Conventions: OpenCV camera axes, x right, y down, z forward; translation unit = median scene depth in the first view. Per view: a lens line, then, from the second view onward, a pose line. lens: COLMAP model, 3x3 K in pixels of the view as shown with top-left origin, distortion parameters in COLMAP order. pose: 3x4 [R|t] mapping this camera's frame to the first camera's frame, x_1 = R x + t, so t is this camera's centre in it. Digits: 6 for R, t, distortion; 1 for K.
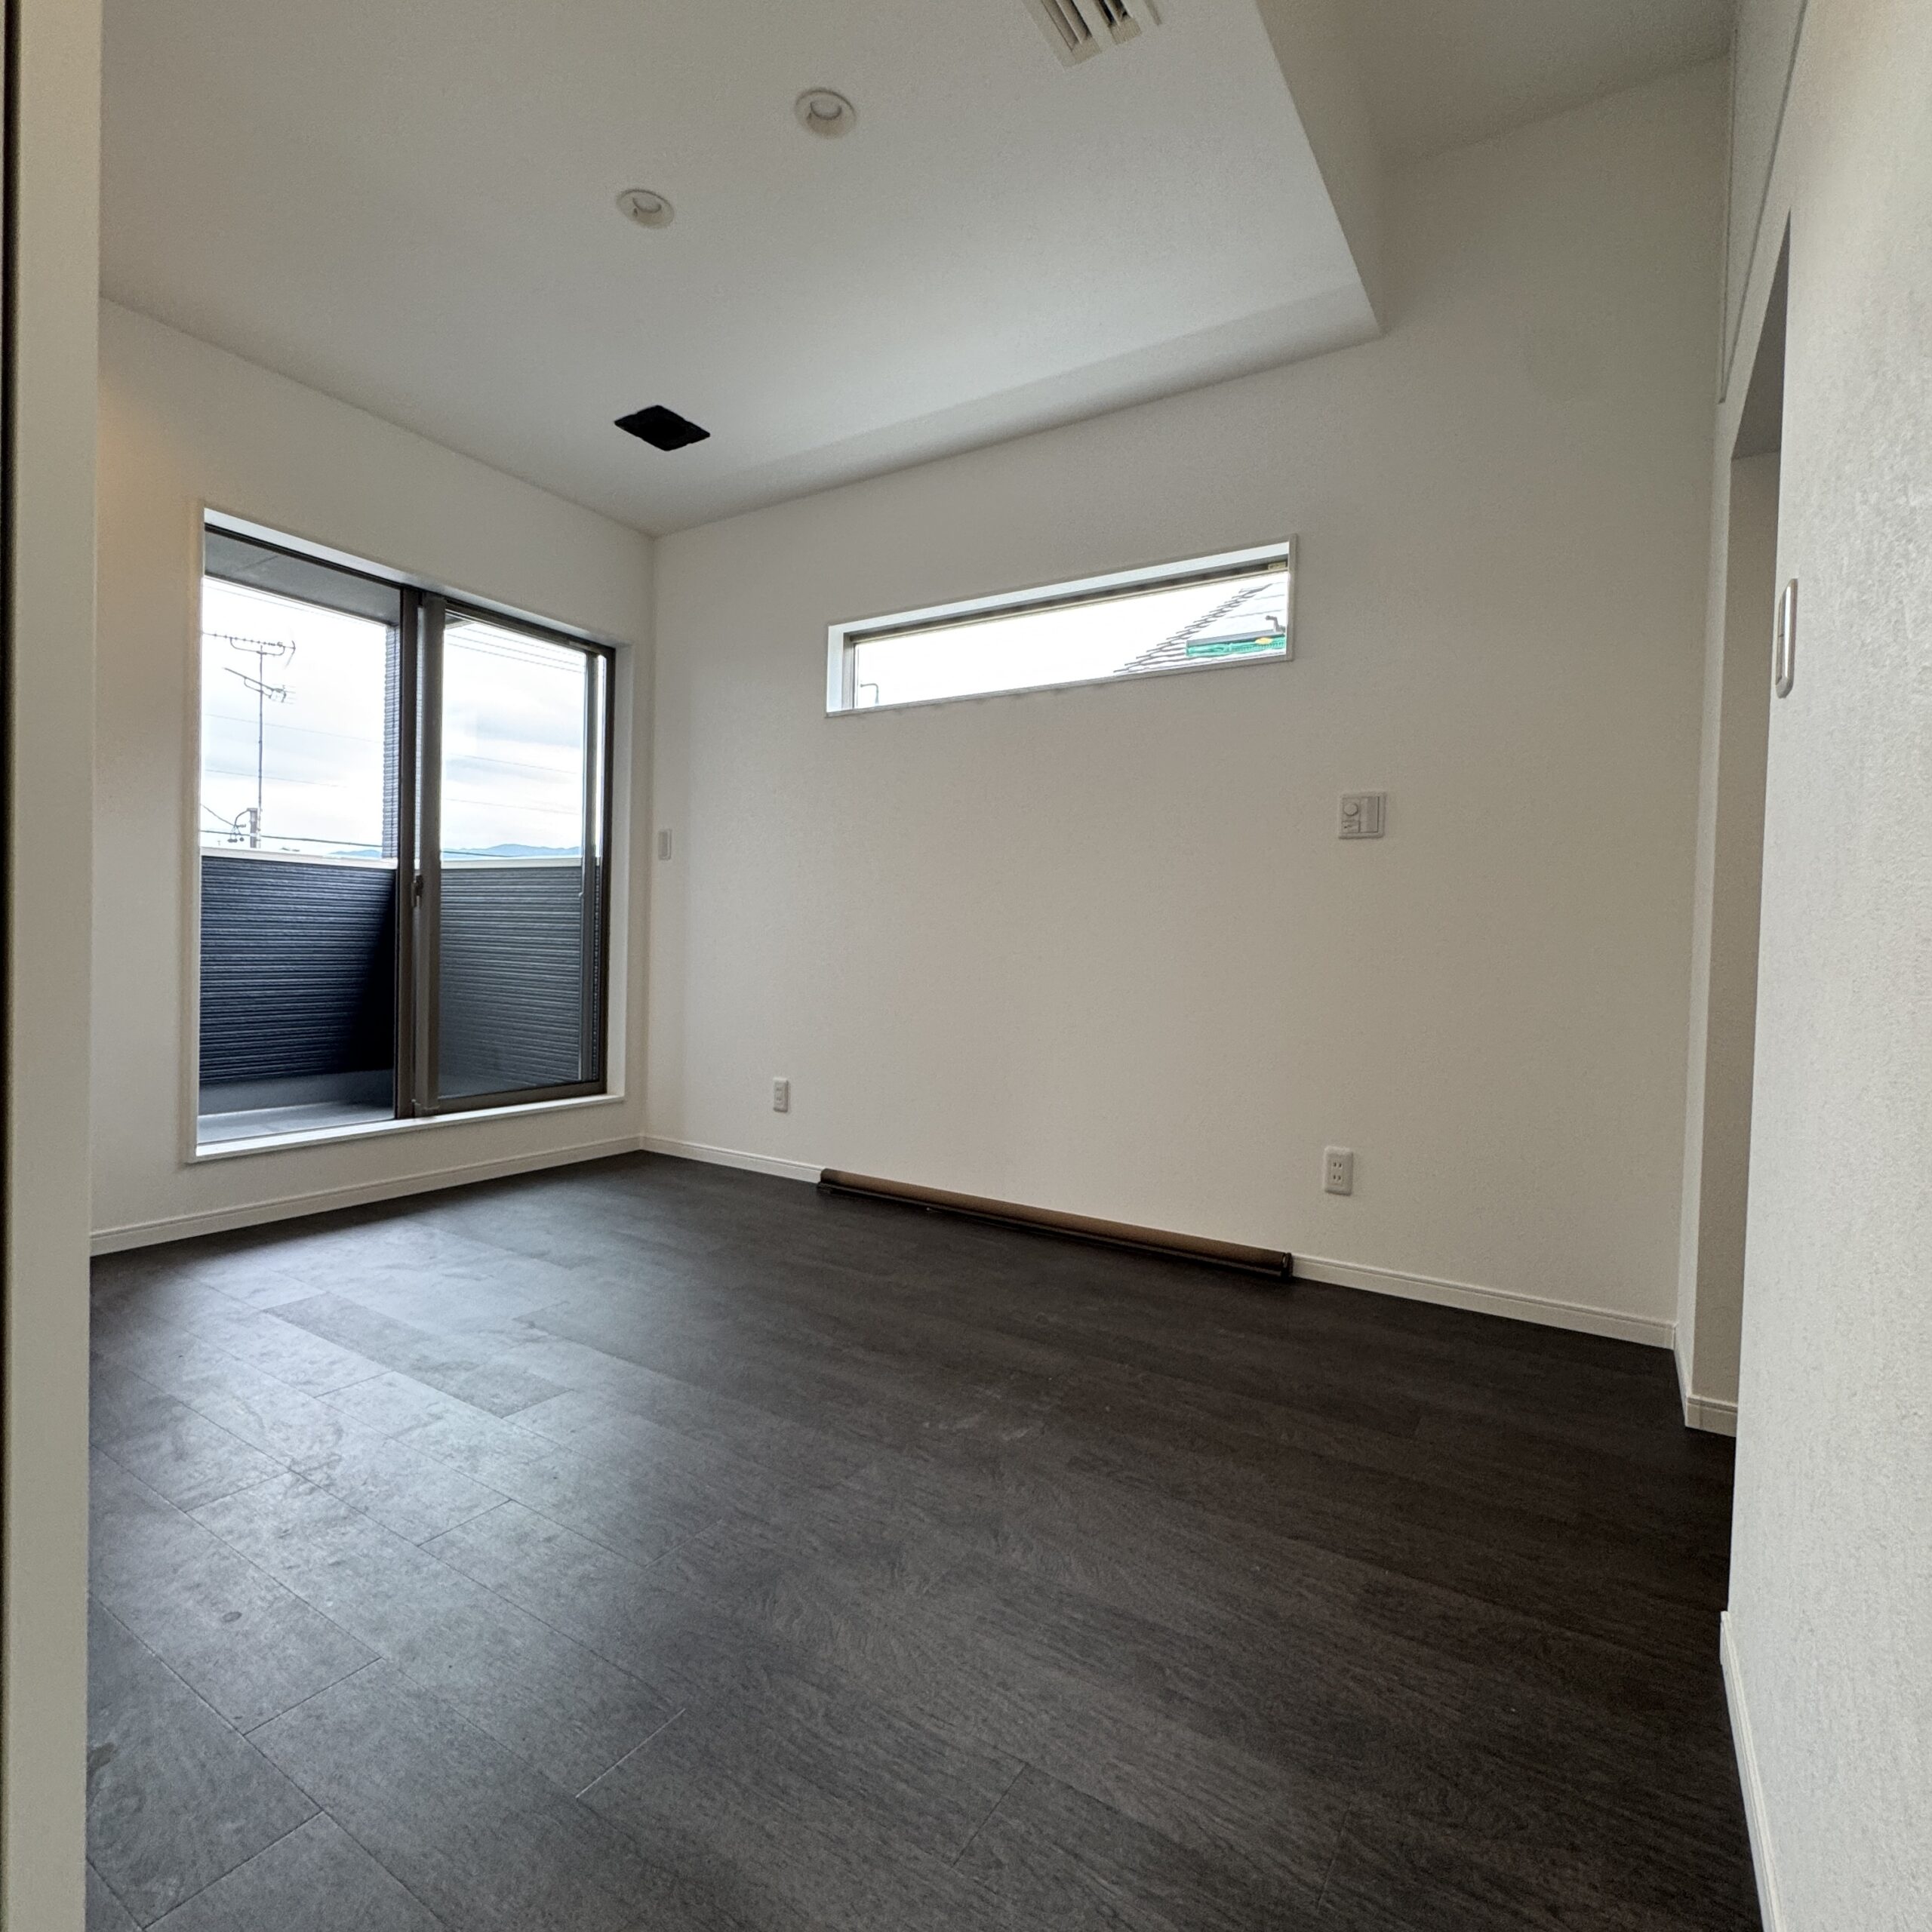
lens RADIAL K [[1029.3, 0, 966.3], [0, 1029.3, 964.4], [0, 0, 1]] dist [-0.003104, 0.000944]
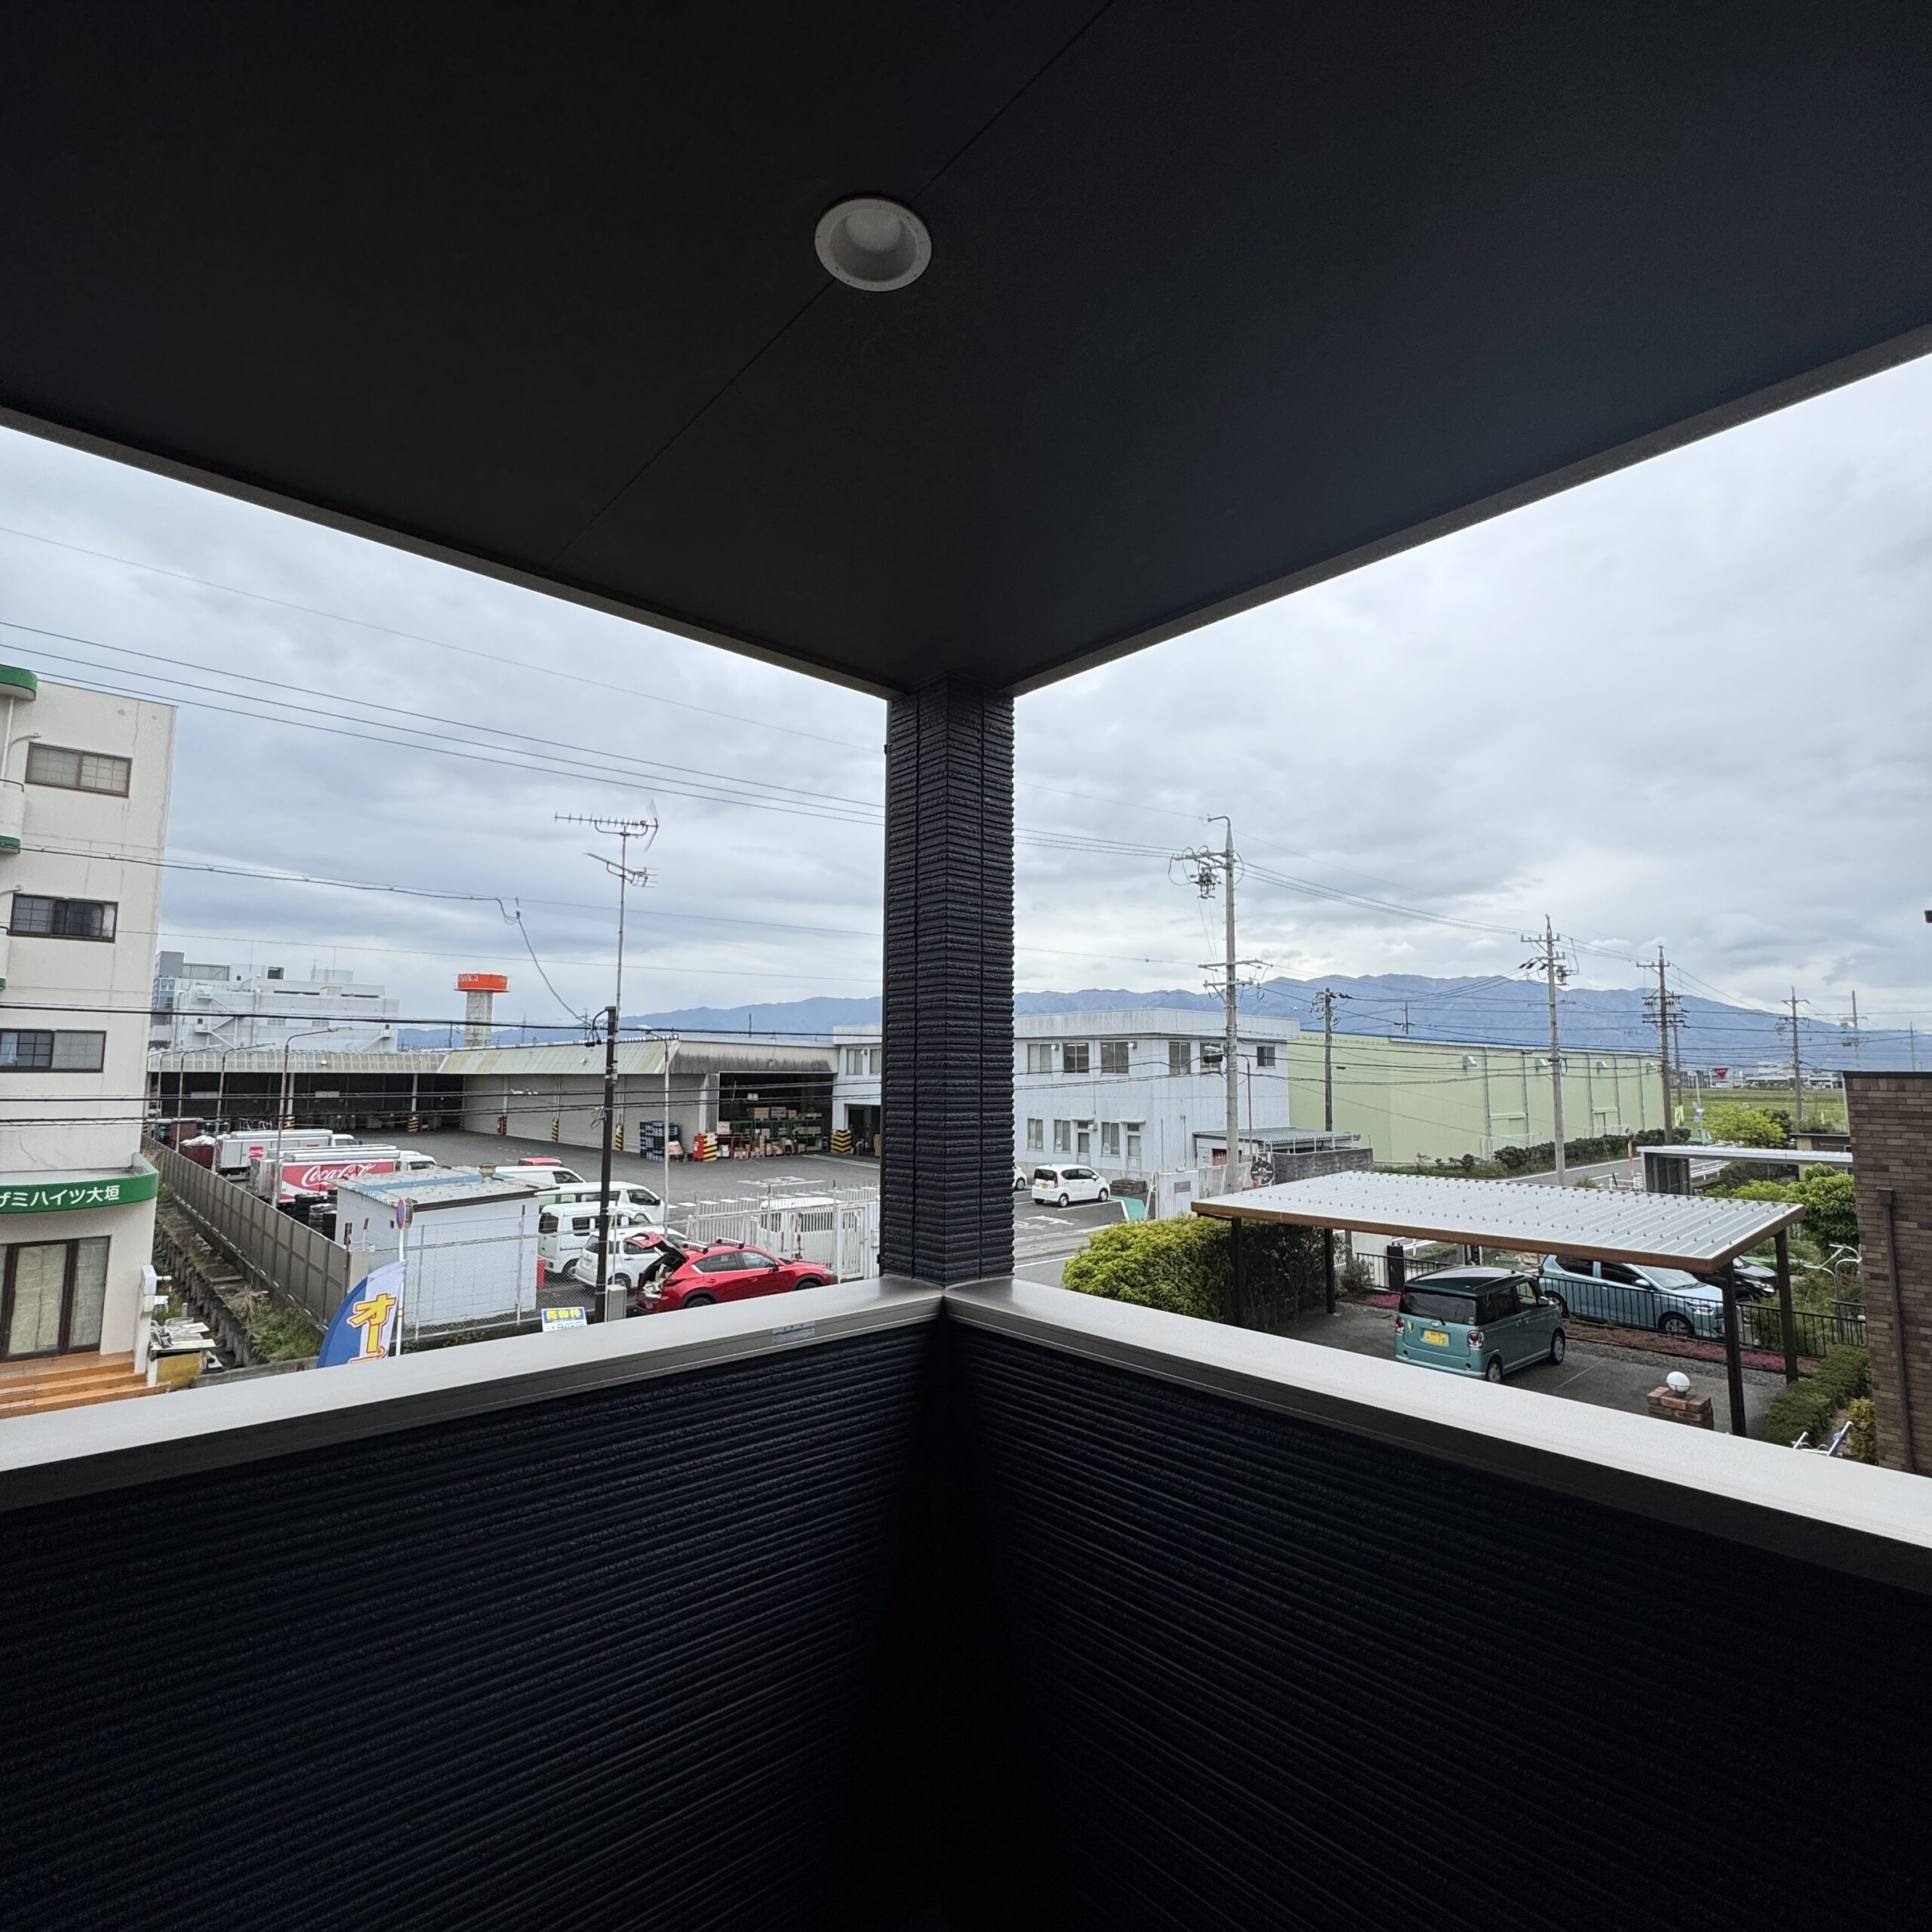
lens RADIAL K [[1029.3, 0, 966.1], [0, 1029.3, 966.6], [0, 0, 1]] dist [-0.003104, 0.000944]
pose [[0.961006, -0.051935, -0.271607, -0.159455], [0.015711, 0.990873, -0.133878, -0.063057], [0.276081, 0.124390, 0.953051, 0.237665]]
